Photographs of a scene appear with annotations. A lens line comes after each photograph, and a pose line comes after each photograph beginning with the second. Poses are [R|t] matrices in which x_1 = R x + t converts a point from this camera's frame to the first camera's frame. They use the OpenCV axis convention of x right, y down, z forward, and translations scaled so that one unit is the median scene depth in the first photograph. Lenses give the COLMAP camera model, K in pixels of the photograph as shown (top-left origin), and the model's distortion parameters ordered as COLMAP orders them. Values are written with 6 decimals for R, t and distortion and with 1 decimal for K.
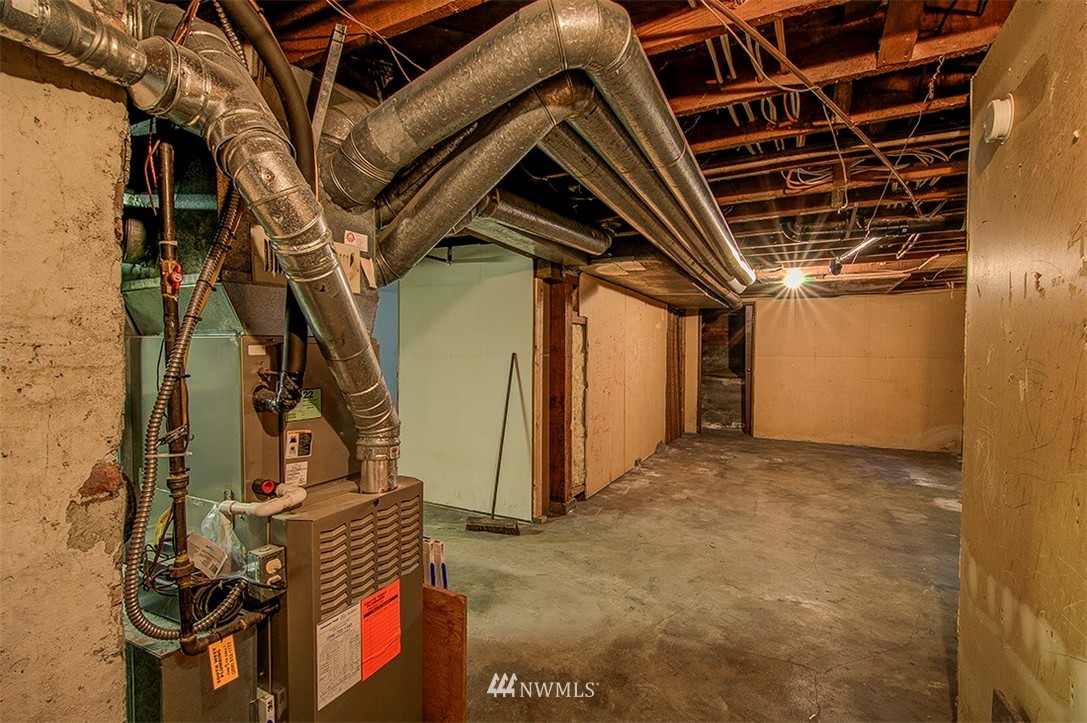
lens RADIAL K [[510.4, 0, 543.5], [0, 510.4, 361.5], [0, 0, 1]] dist [-0.004883, -0.000632]
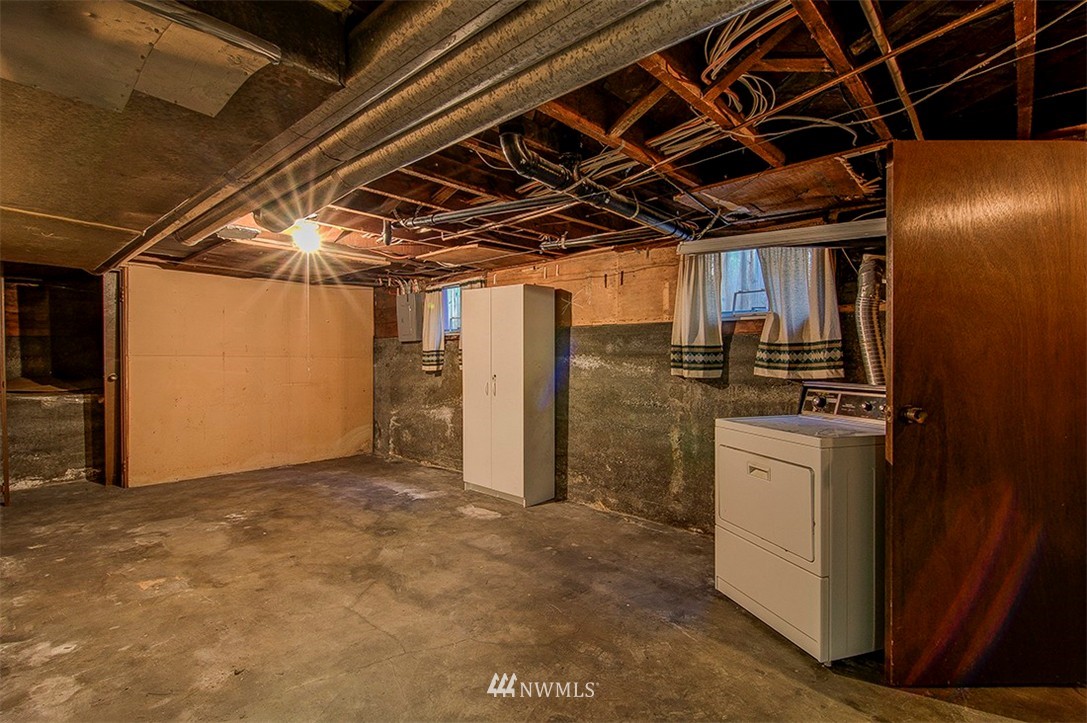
lens RADIAL K [[510.4, 0, 543.5], [0, 510.4, 361.5], [0, 0, 1]] dist [-0.004883, -0.000632]
pose [[0.274315, -0.013725, 0.961542, -0.064408], [0.014035, 0.999849, 0.010268, -0.005138], [-0.961537, 0.010679, 0.274466, 0.570463]]
